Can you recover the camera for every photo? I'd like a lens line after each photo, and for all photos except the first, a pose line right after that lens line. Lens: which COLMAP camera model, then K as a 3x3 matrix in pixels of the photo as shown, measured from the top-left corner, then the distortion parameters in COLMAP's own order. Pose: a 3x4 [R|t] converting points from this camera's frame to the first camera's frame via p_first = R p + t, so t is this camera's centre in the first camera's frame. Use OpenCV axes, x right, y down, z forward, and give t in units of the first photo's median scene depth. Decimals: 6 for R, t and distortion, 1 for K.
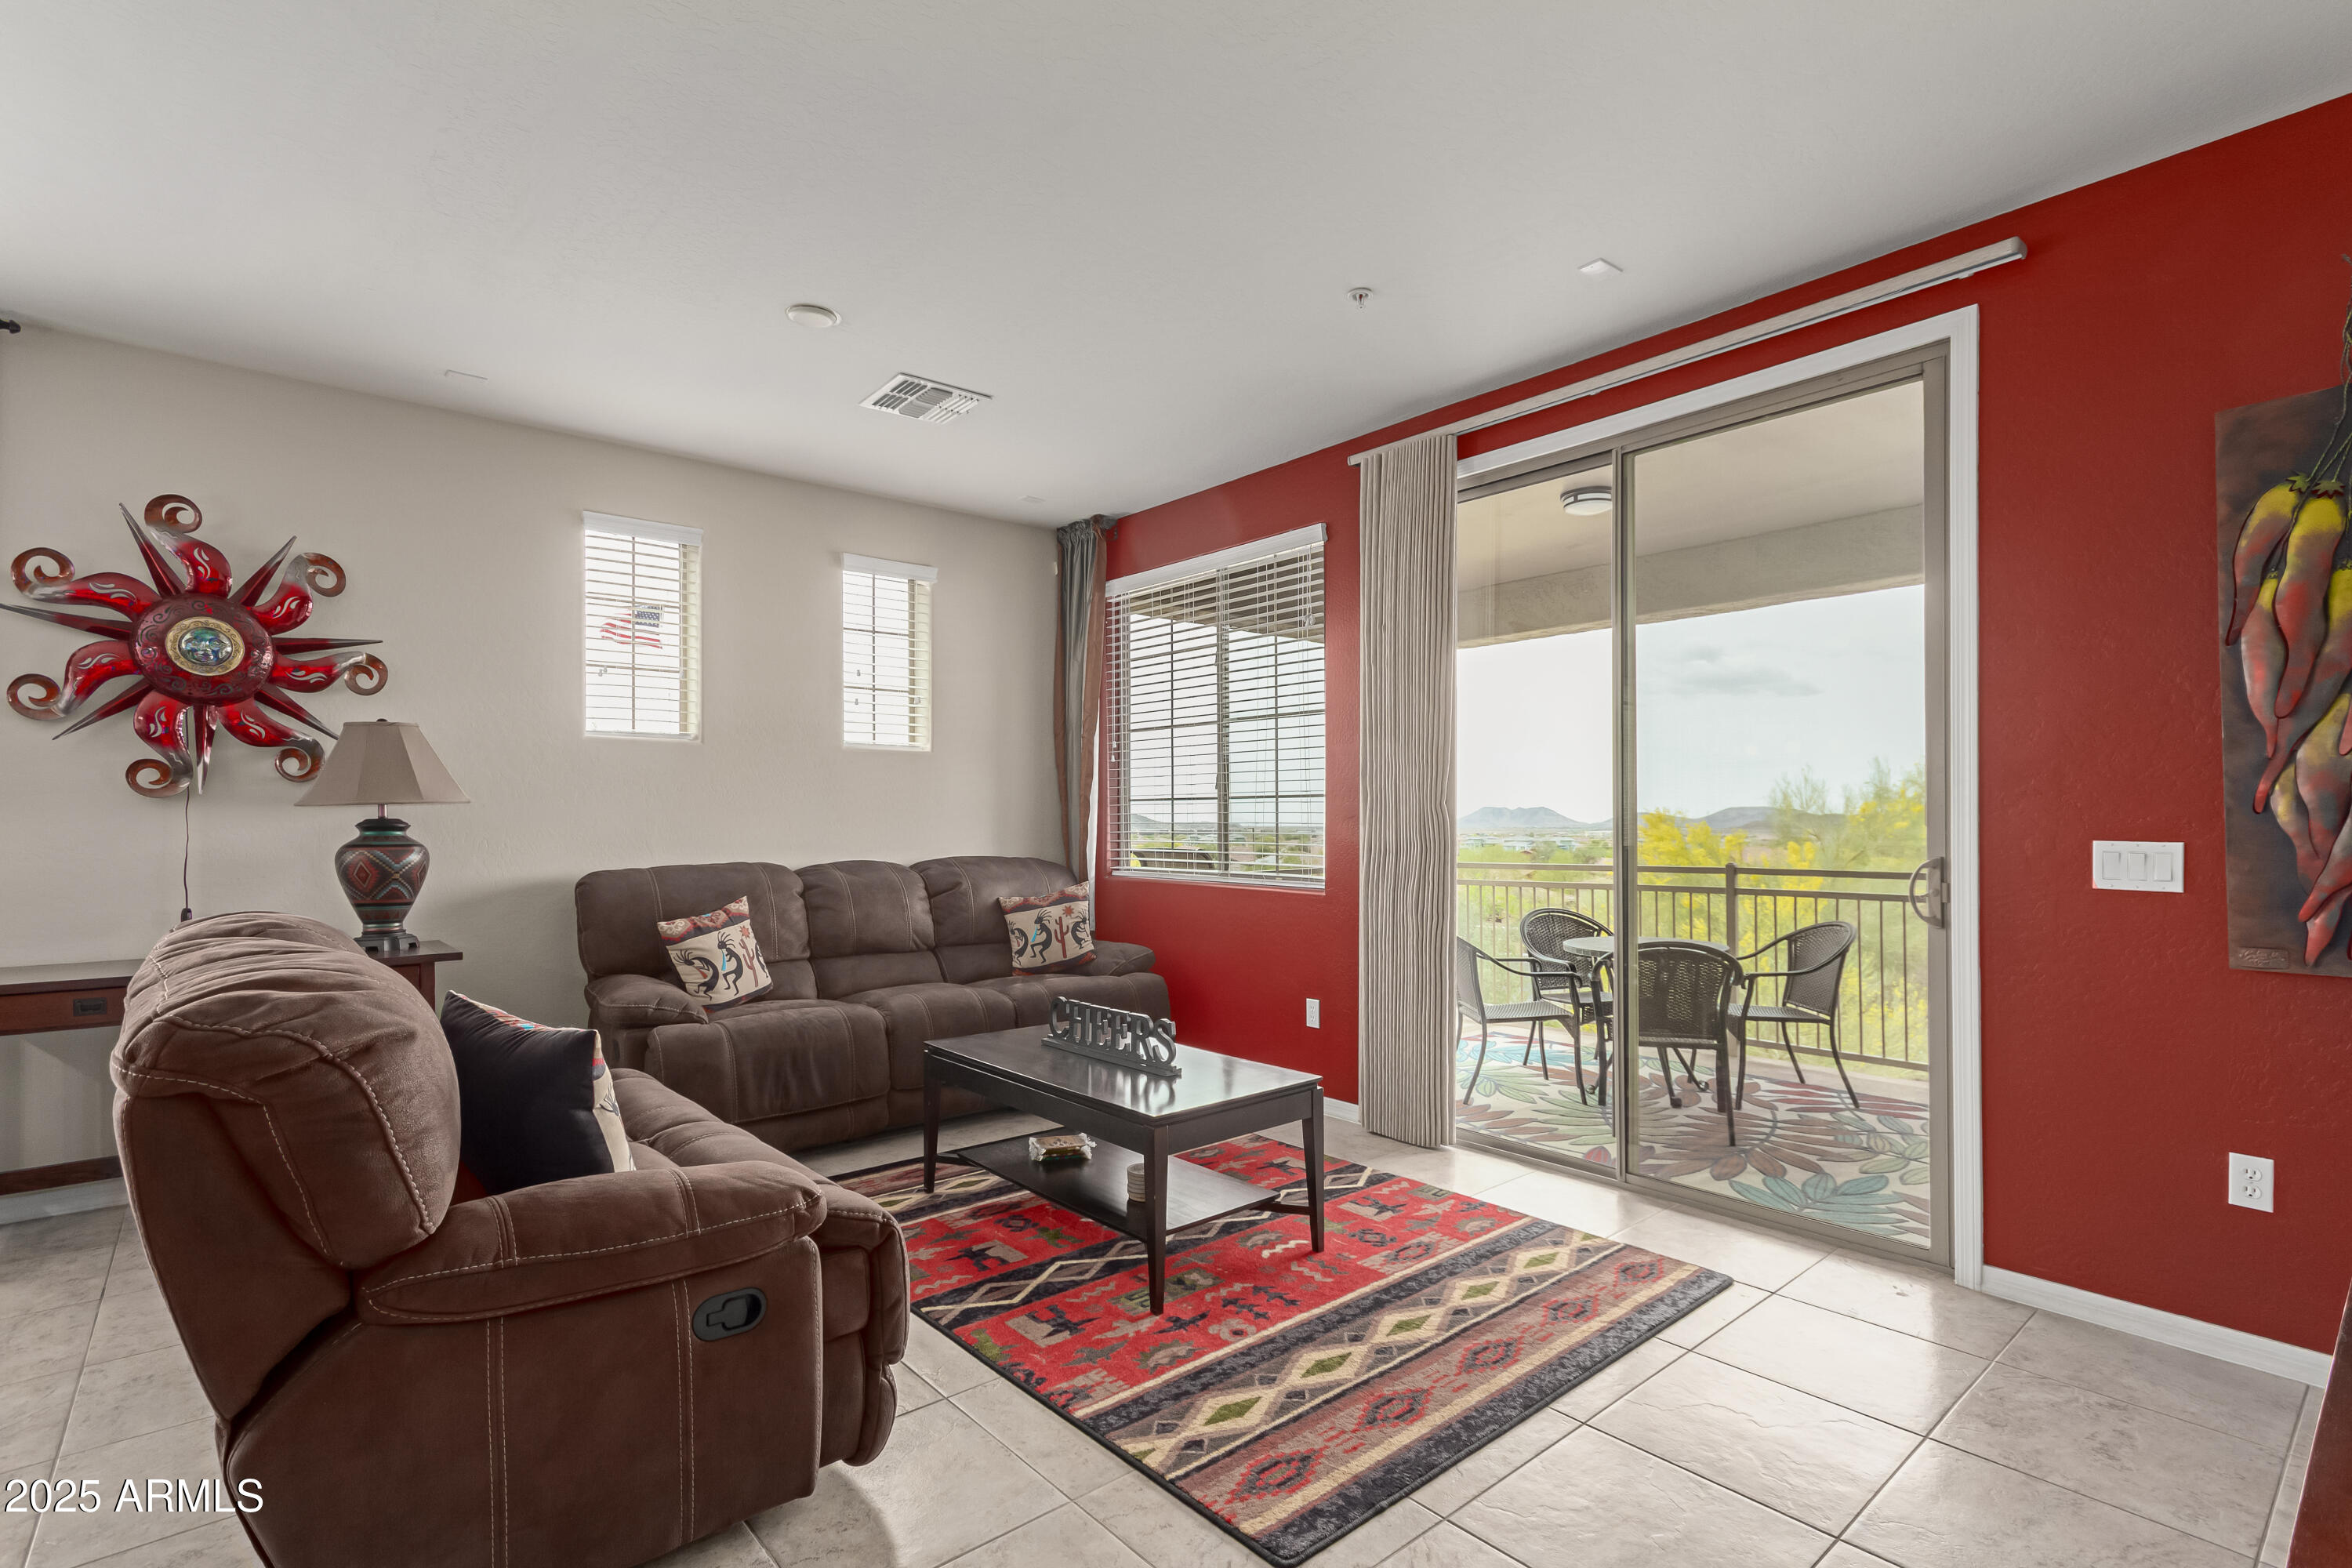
lens RADIAL K [[1119.2, 0, 1182.4], [0, 1119.2, 812.6], [0, 0, 1]] dist [0.002682, 0.000906]
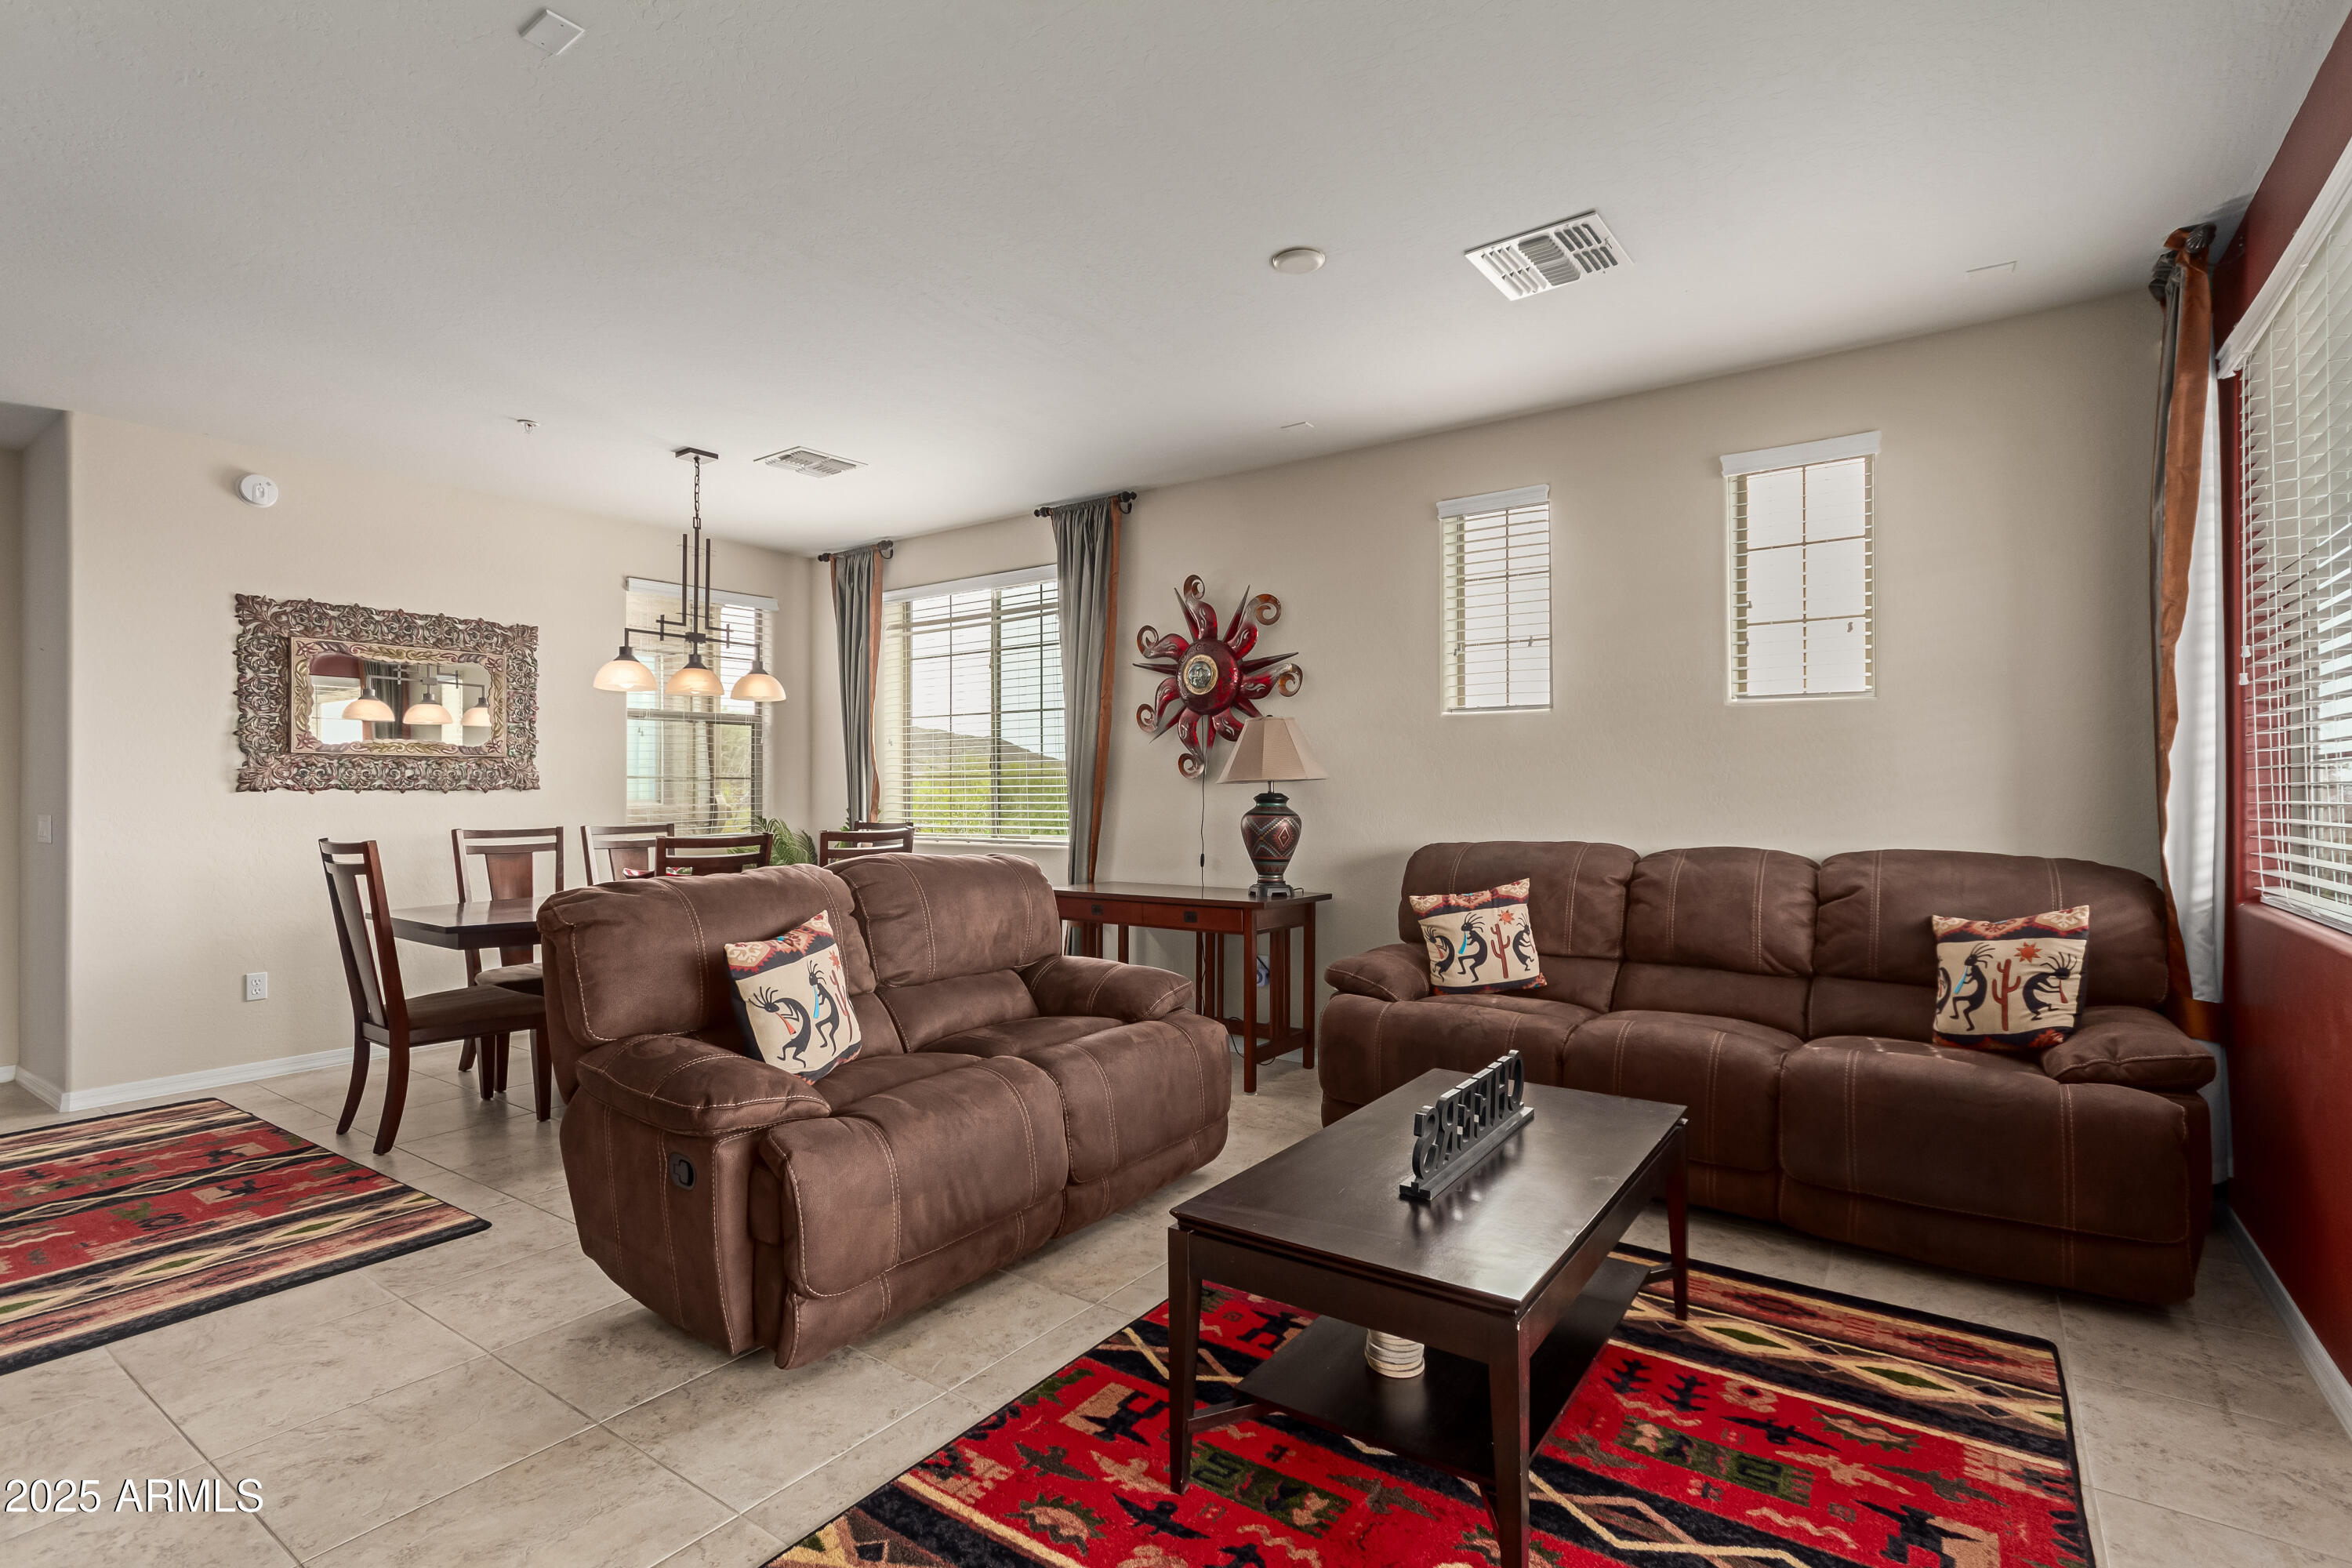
lens RADIAL K [[1092.4, 0, 1175.1], [0, 1092.4, 788.8], [0, 0, 1]] dist [0.029737, -0.015404]
pose [[0.248220, -0.000347, -0.968704, 0.486988], [0.009424, 0.999953, 0.002057, -0.003356], [0.968658, -0.009639, 0.248212, 0.605629]]
